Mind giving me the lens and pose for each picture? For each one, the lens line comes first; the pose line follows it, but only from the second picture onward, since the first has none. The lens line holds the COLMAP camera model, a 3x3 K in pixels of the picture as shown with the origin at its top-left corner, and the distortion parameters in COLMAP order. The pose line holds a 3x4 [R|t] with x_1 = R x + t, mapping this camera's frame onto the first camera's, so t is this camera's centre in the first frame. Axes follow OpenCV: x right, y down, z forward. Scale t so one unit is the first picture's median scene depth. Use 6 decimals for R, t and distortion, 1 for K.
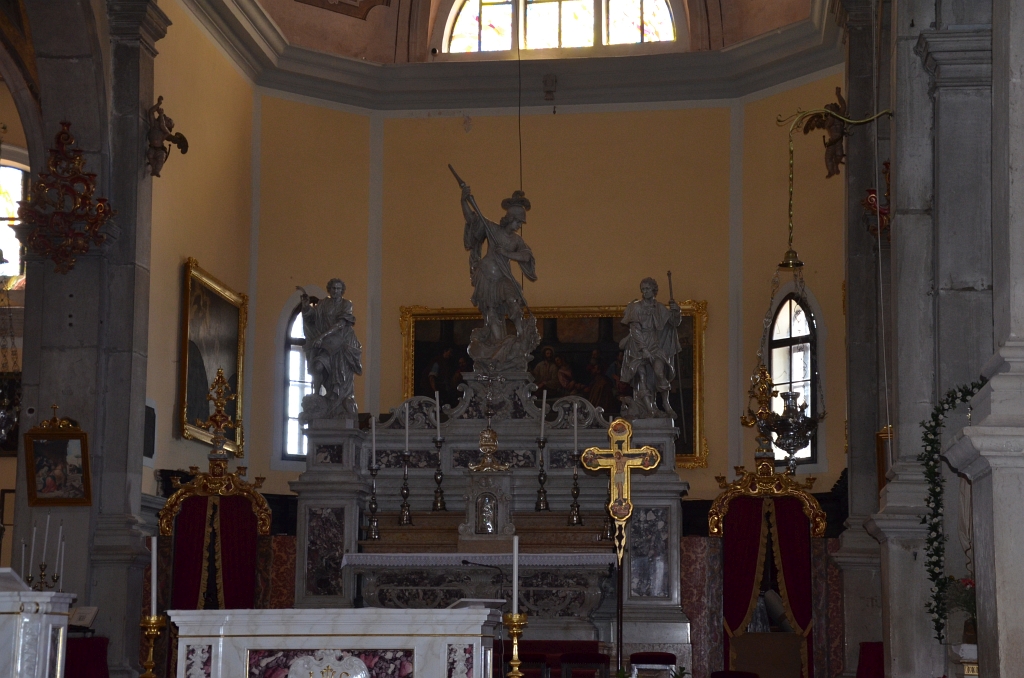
lens RADIAL K [[2192.7, 0, 512.0], [0, 2192.7, 339.0], [0, 0, 1]] dist [0.040503, 0.000210]
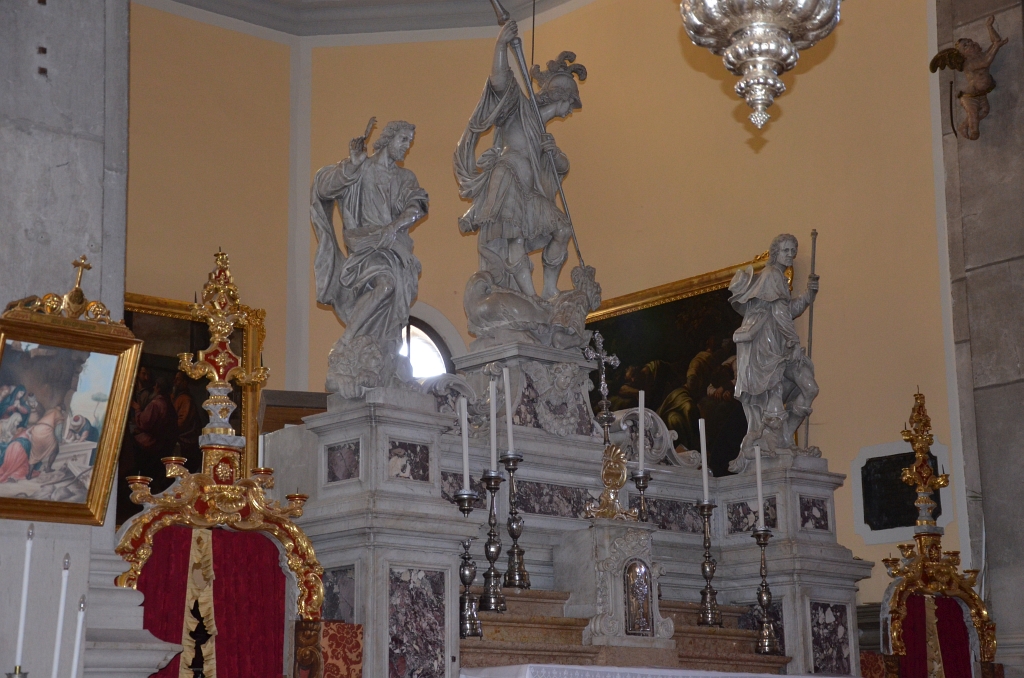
lens RADIAL K [[1996.6, 0, 512.0], [0, 1996.6, 339.0], [0, 0, 1]] dist [0.223152, 0.224676]
pose [[0.628965, 0.151113, 0.762606, -0.421441], [-0.080224, 0.988306, -0.129671, 0.082647], [-0.773284, 0.020380, 0.633733, 0.699363]]
